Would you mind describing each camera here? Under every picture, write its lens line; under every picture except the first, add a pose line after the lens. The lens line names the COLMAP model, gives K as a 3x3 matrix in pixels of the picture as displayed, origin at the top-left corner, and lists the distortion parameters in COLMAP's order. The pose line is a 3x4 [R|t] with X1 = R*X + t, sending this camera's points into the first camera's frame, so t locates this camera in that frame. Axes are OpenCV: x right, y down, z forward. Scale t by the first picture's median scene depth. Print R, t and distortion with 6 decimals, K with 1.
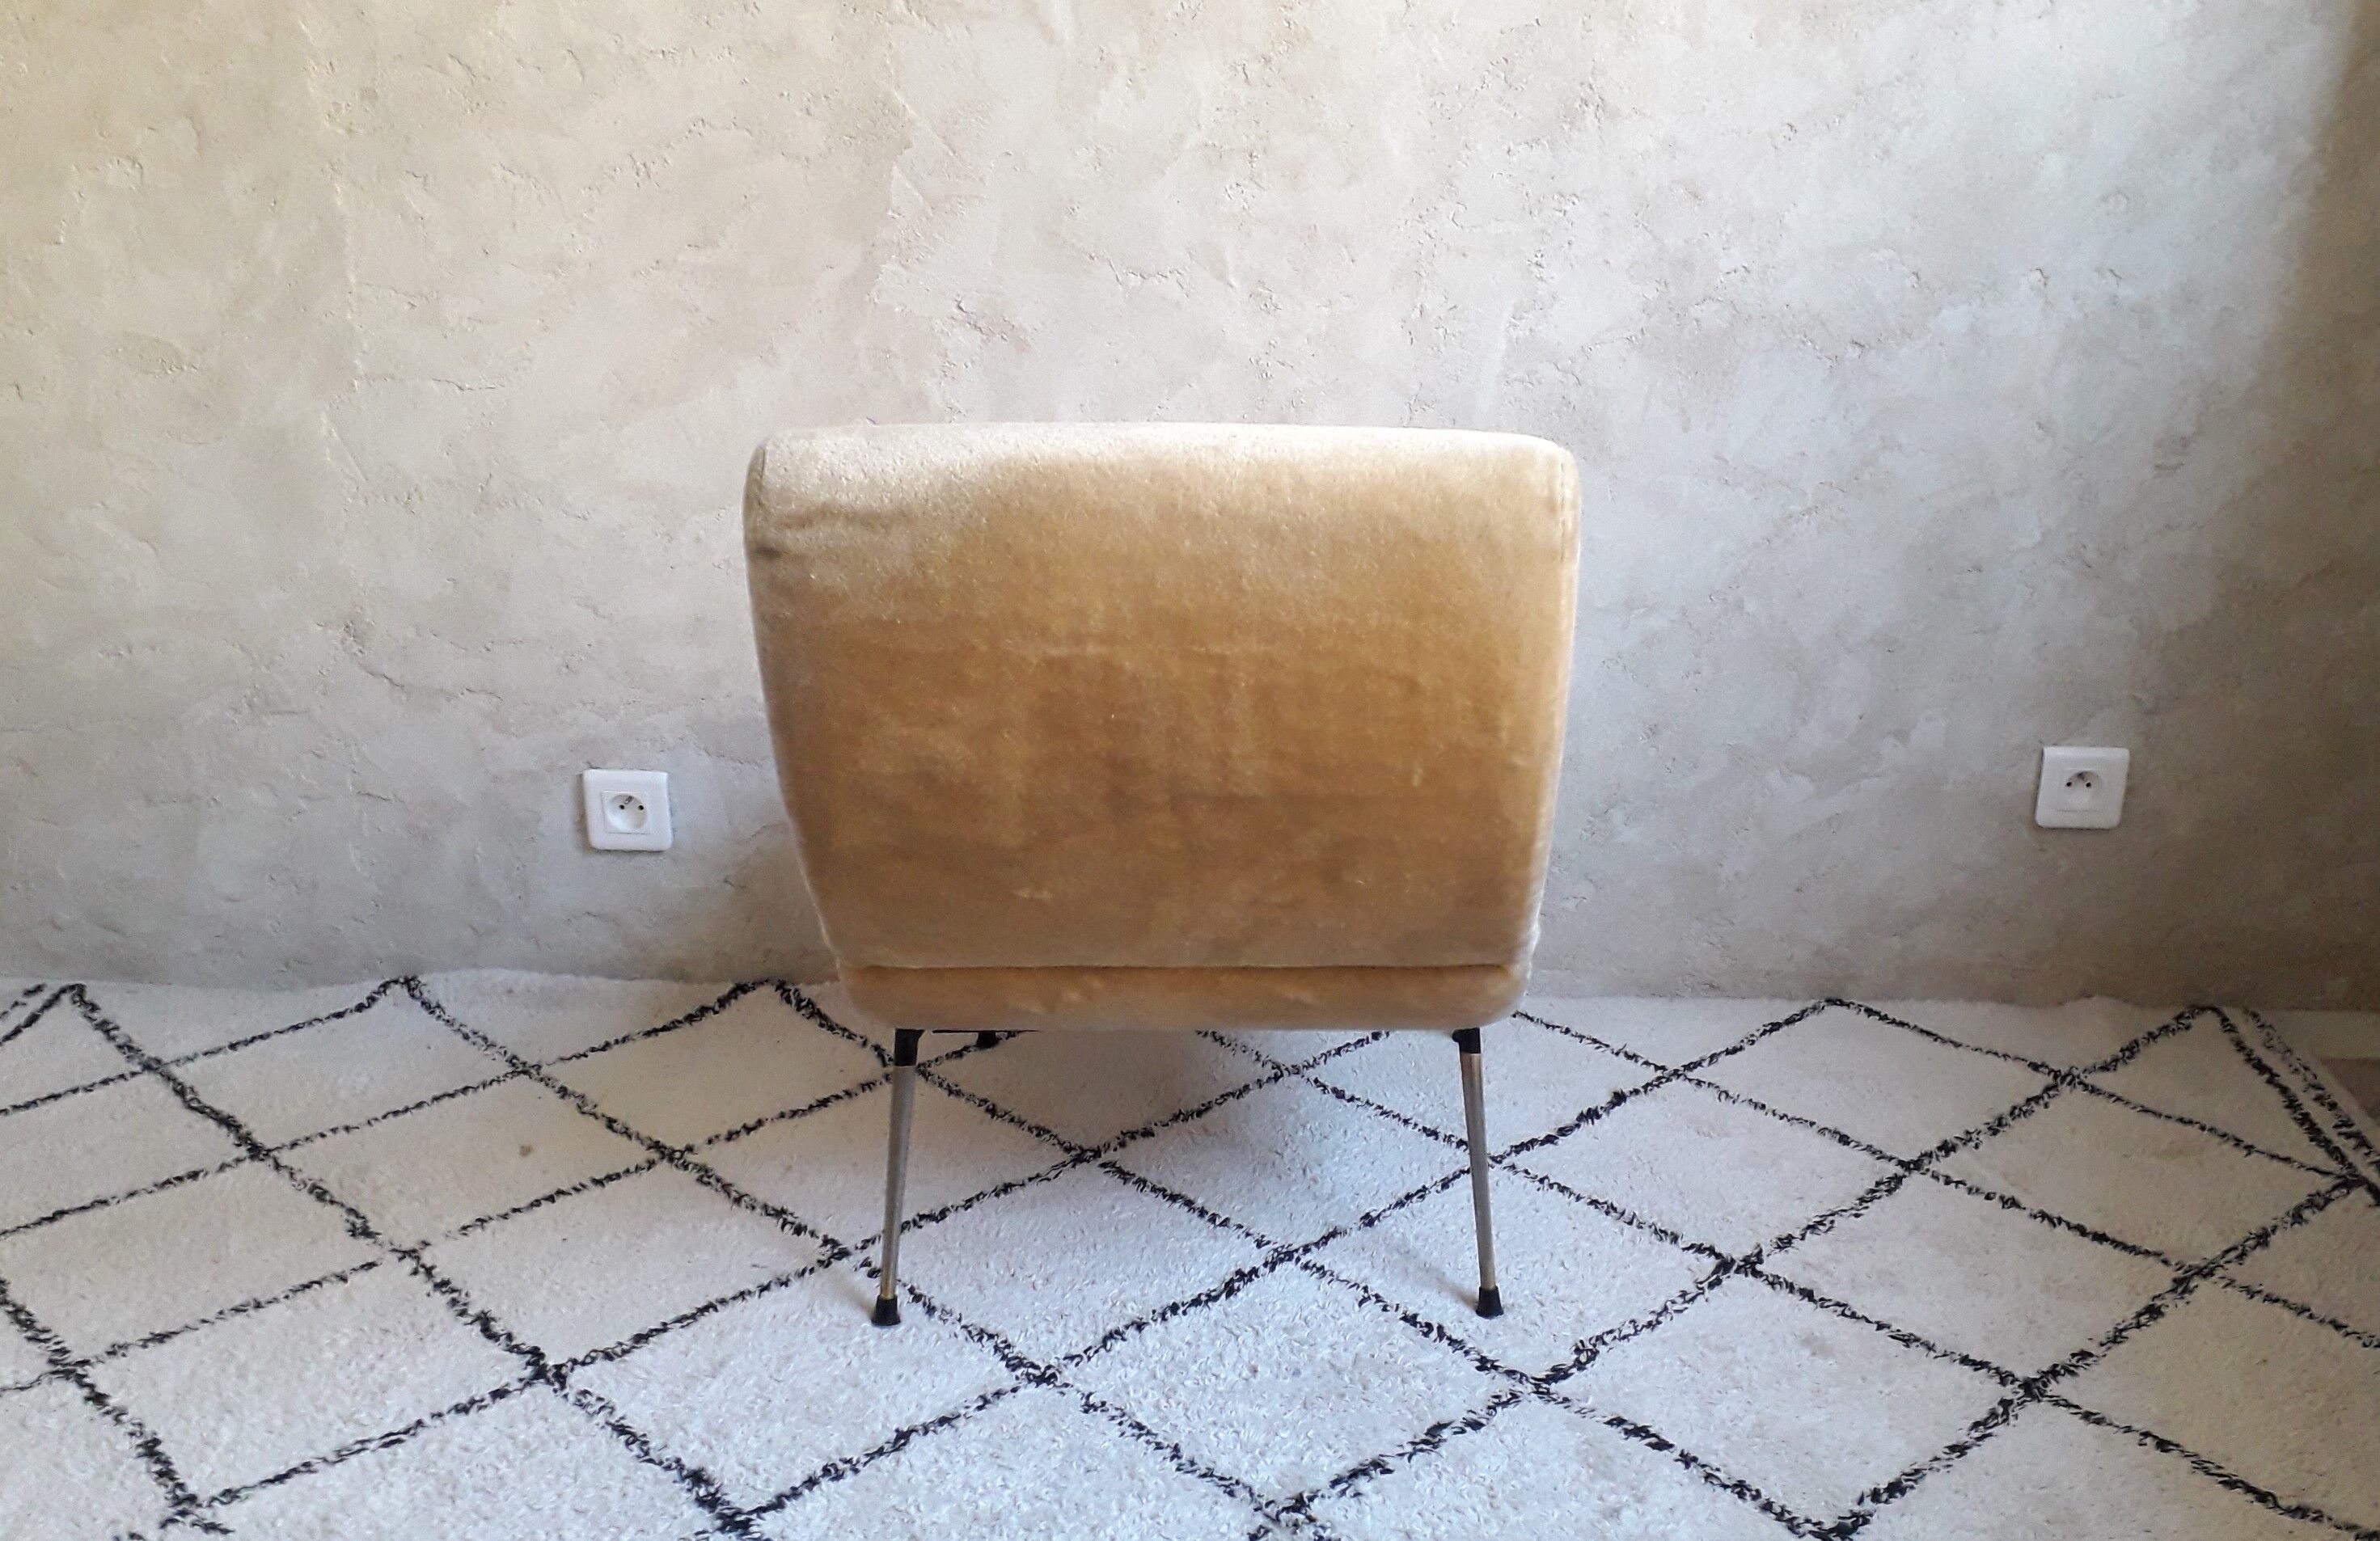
lens RADIAL K [[1933.1, 0, 1278.8], [0, 1933.1, 851.2], [0, 0, 1]] dist [0.165468, -0.355260]
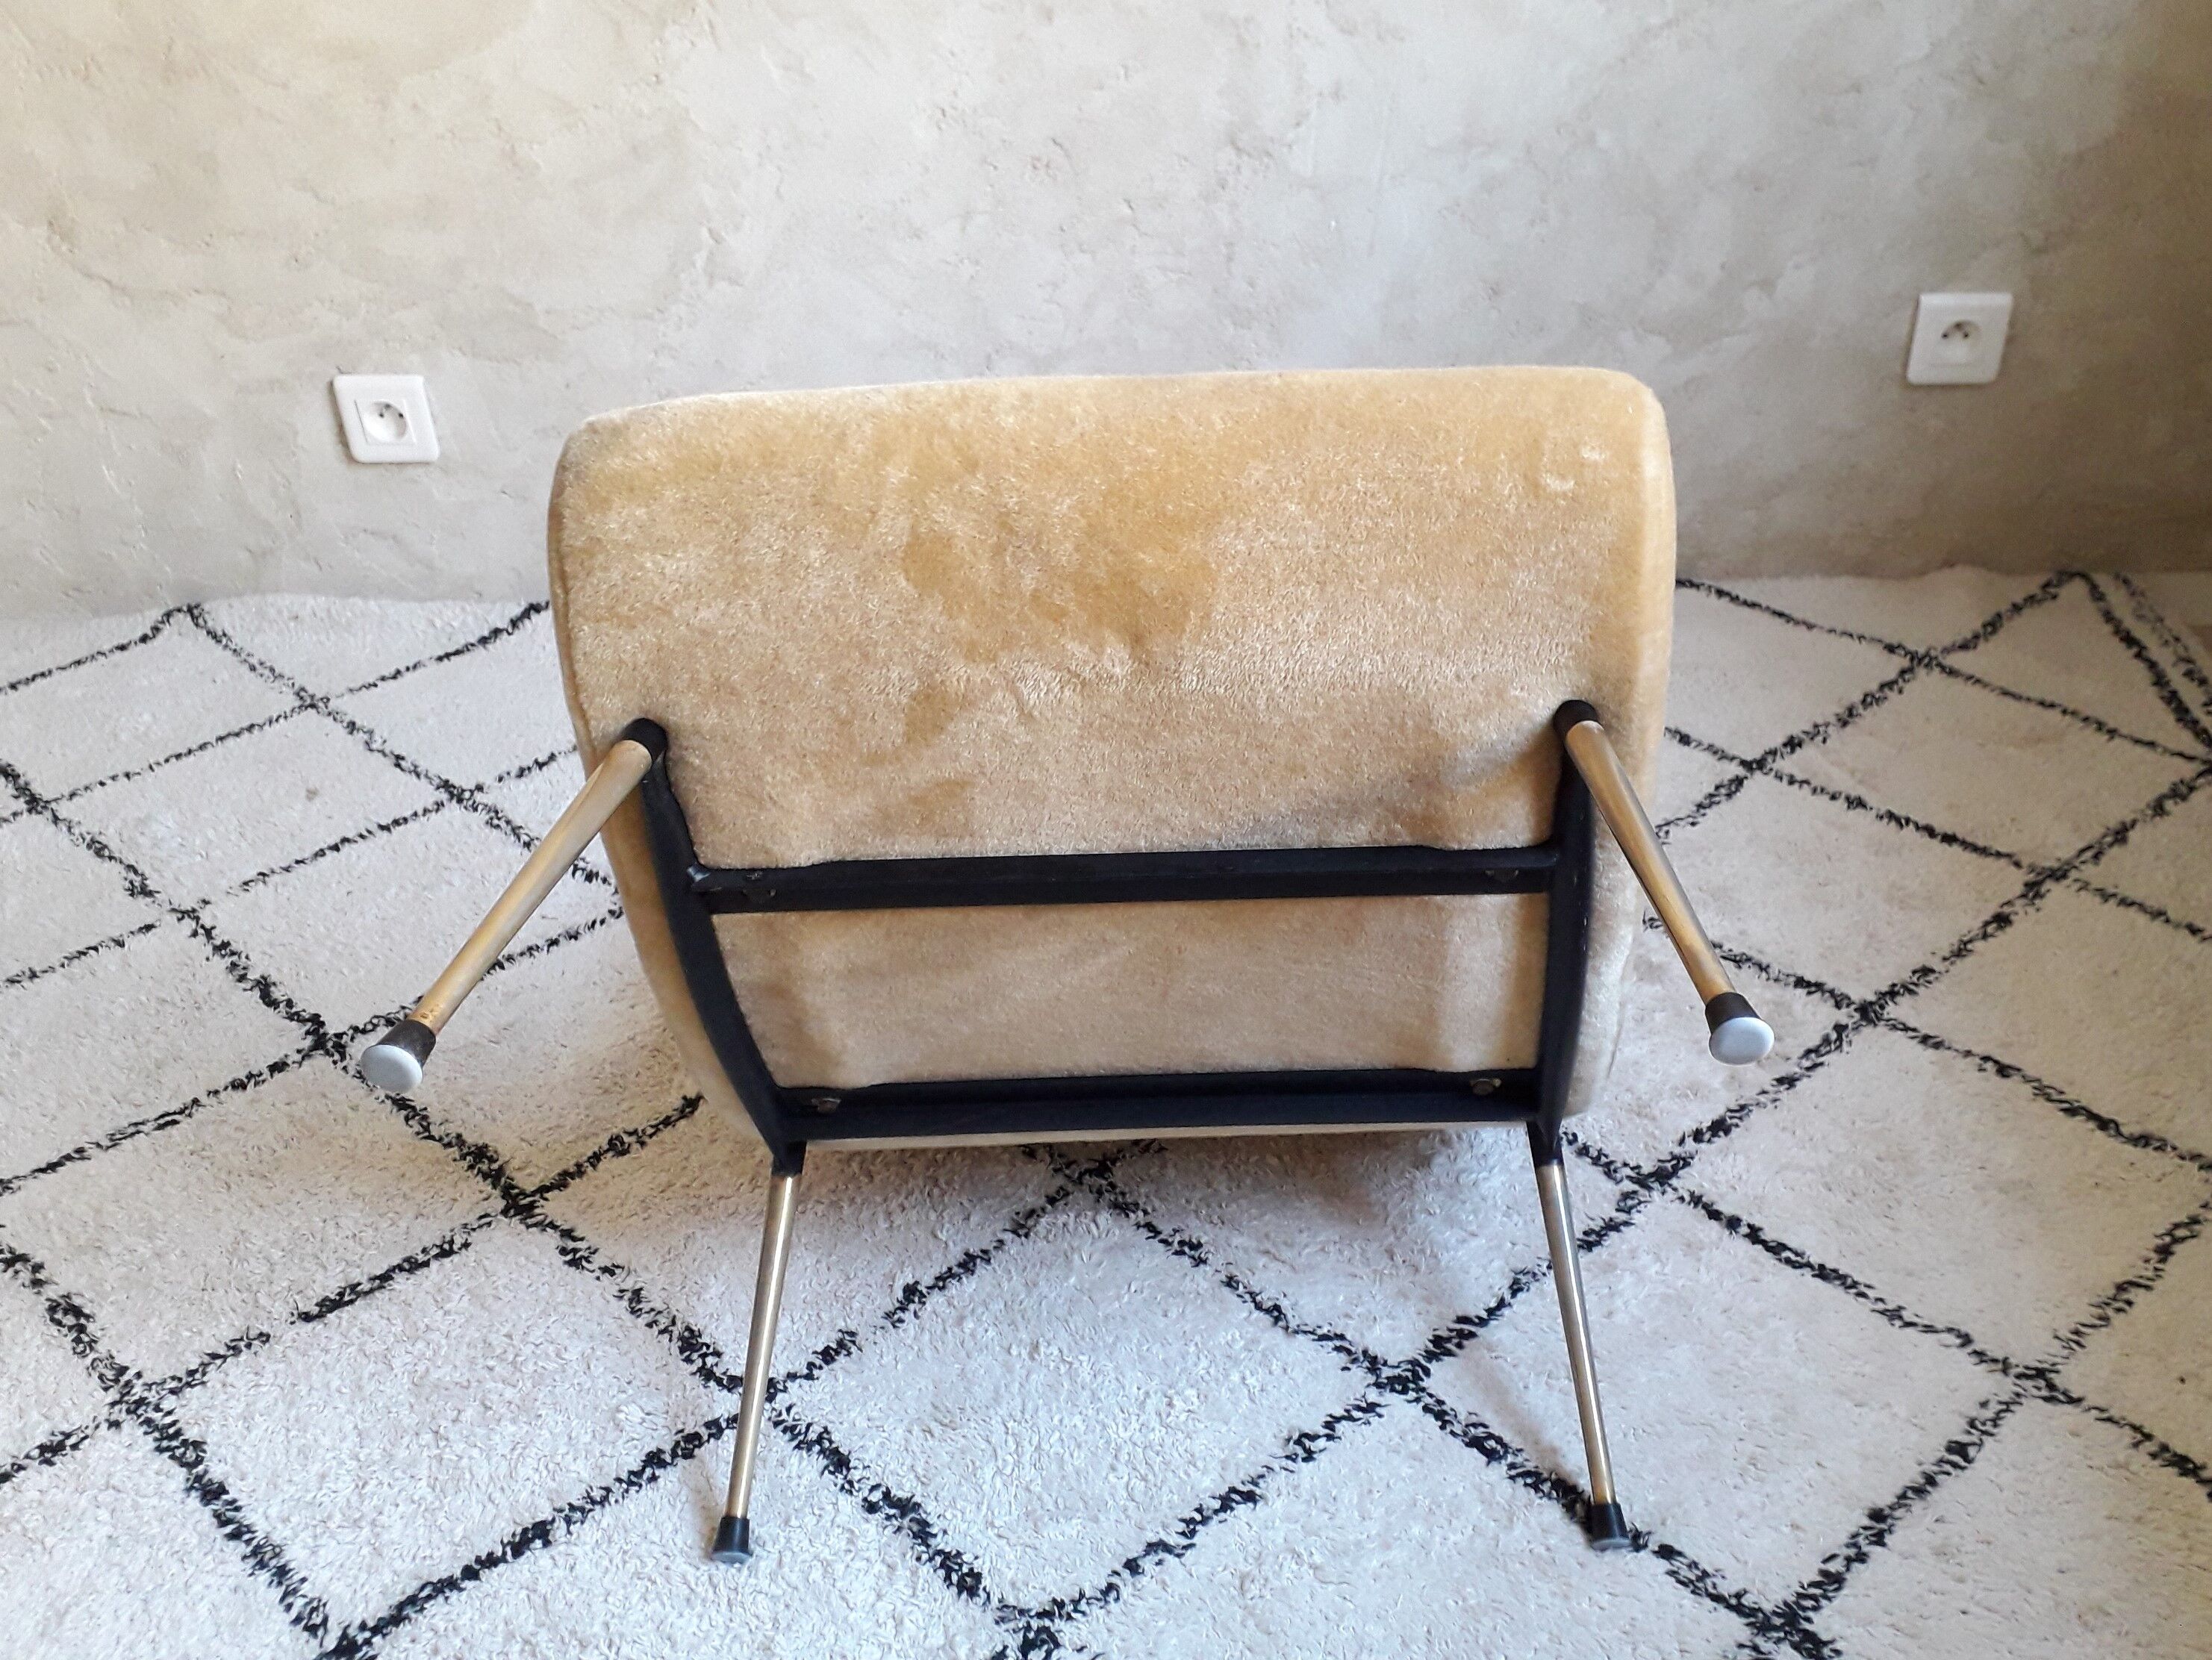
lens RADIAL K [[1851.0, 0, 1154.0], [0, 1851.0, 847.7], [0, 0, 1]] dist [0.028441, -0.025402]
pose [[0.999342, -0.034106, -0.012325, 0.040091], [0.036074, 0.969731, 0.241495, -0.027748], [0.003716, -0.241781, 0.970324, 0.114244]]
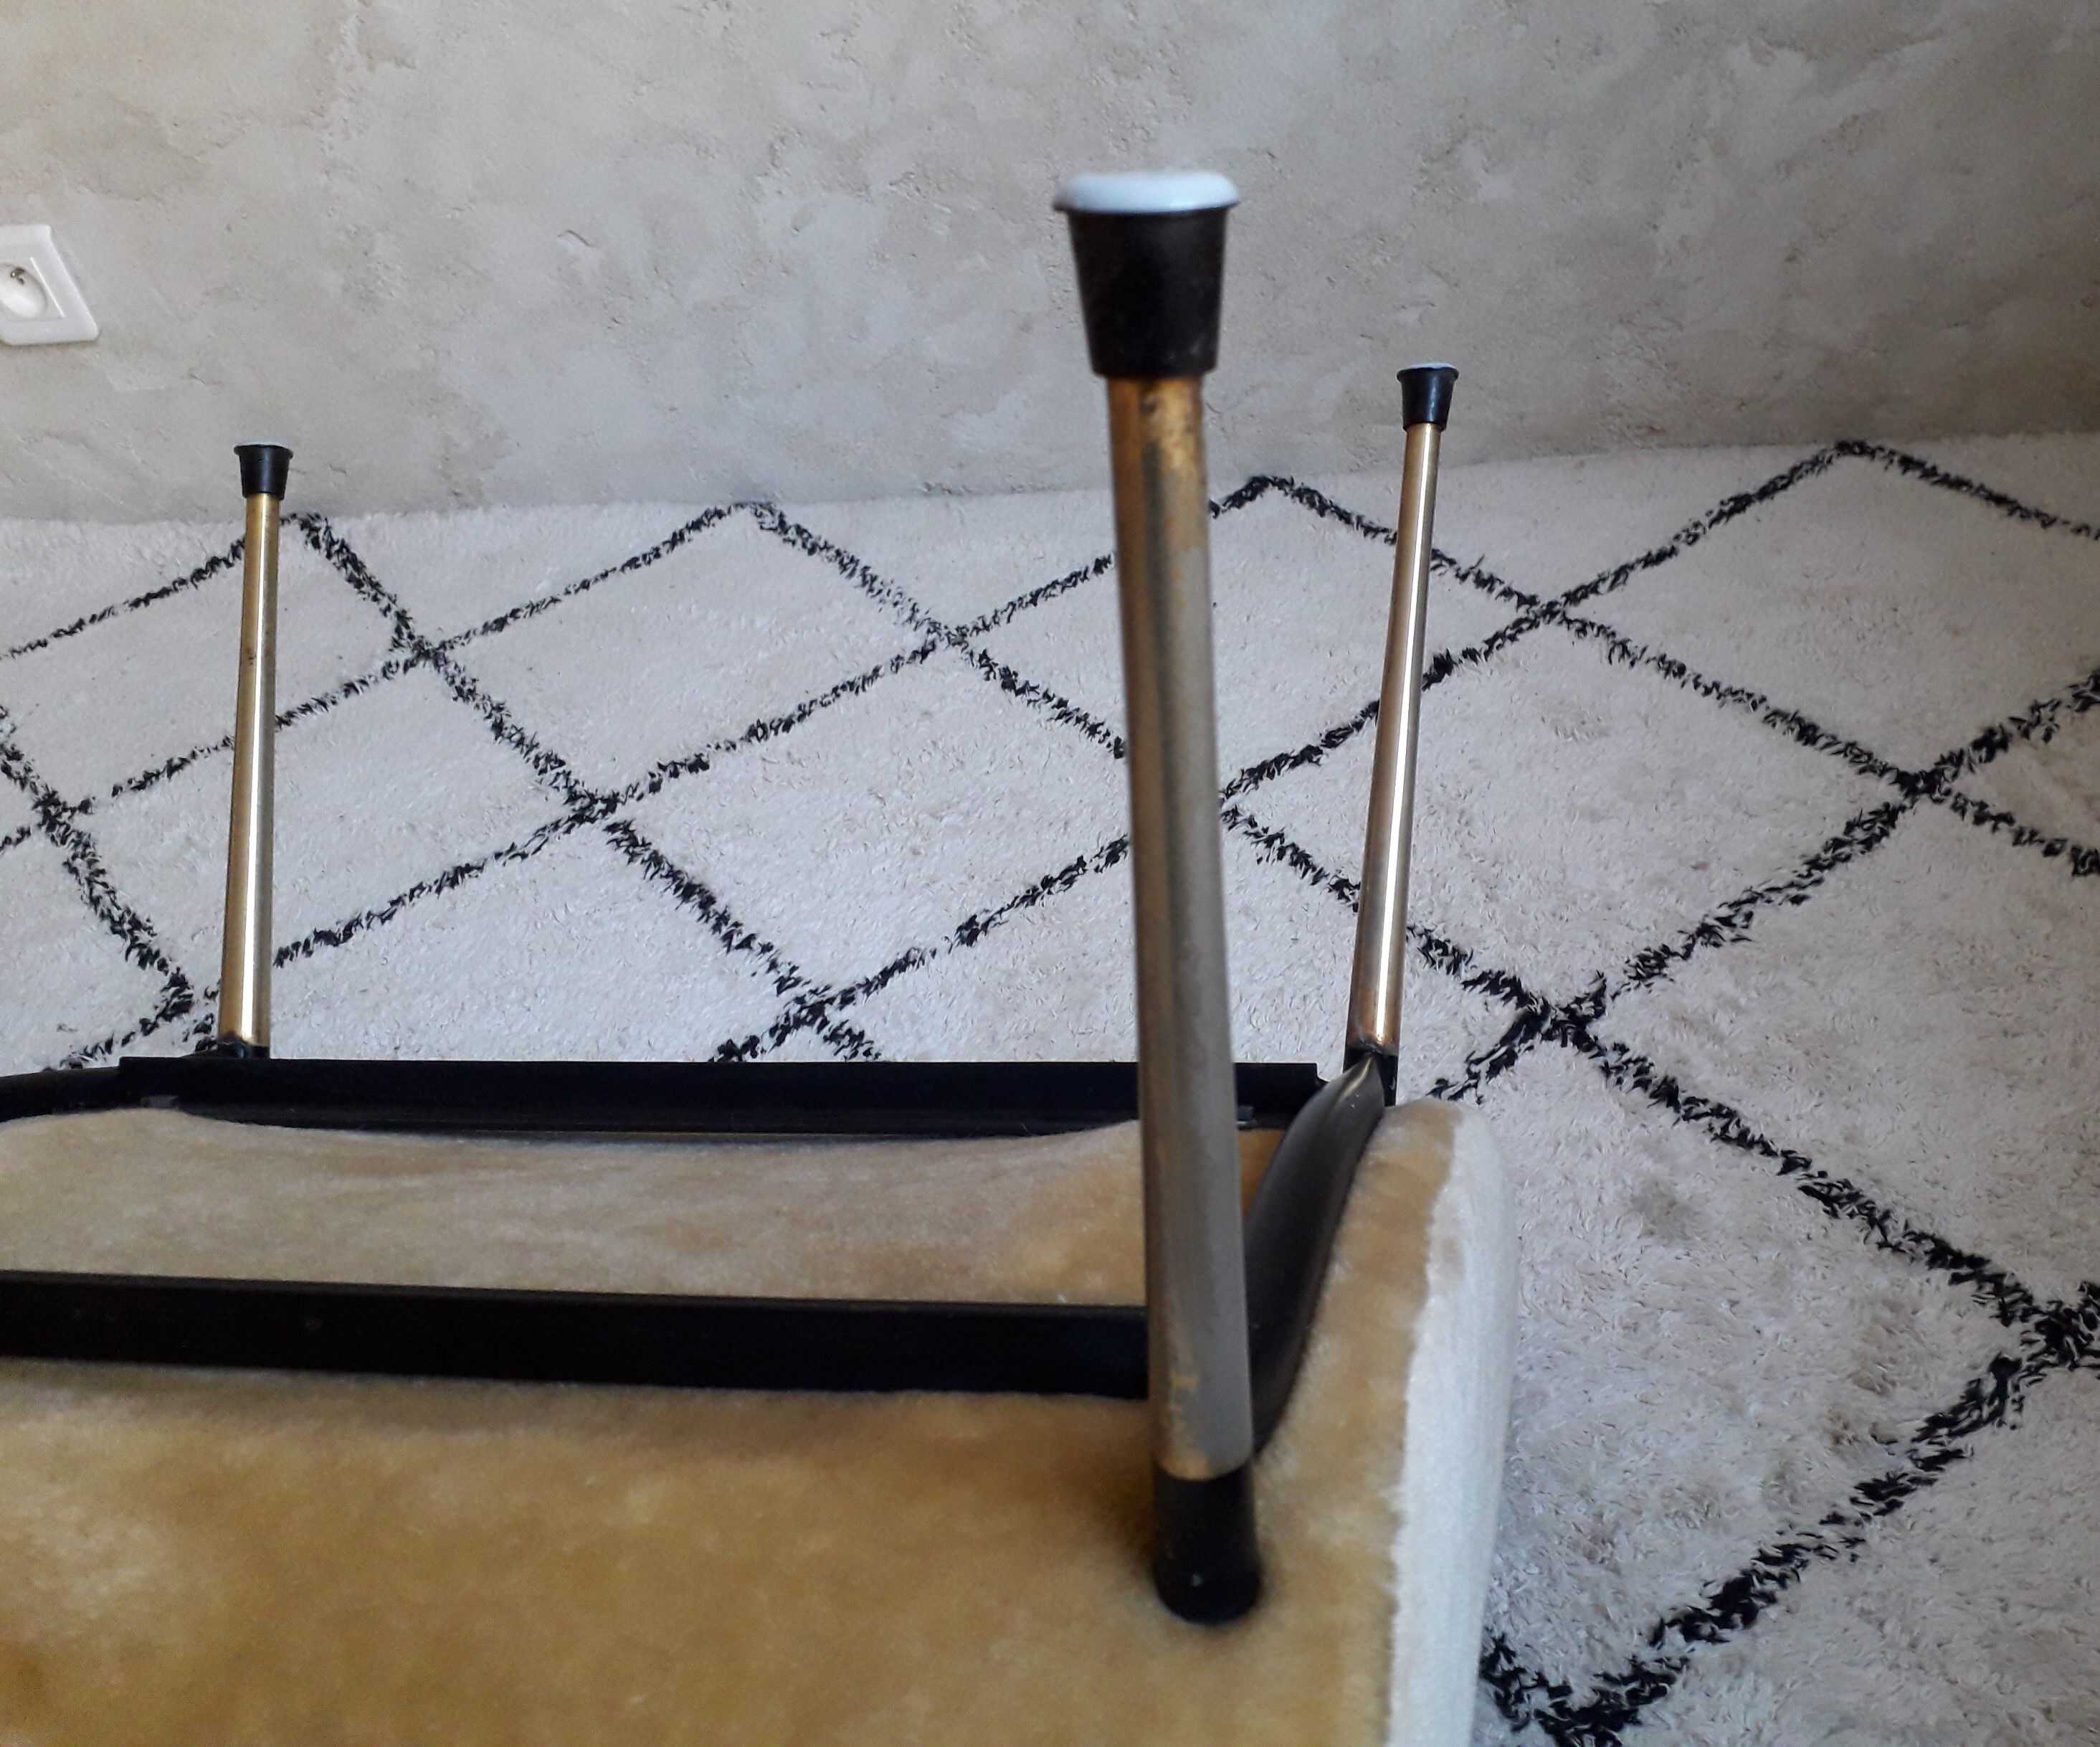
lens RADIAL K [[1828.1, 0, 1114.1], [0, 1828.1, 887.7], [0, 0, 1]] dist [0.079772, -0.145631]
pose [[0.984093, -0.027091, -0.175575, 0.179528], [0.088581, 0.931510, 0.352764, -0.021724], [0.153993, -0.362706, 0.919092, 0.445122]]
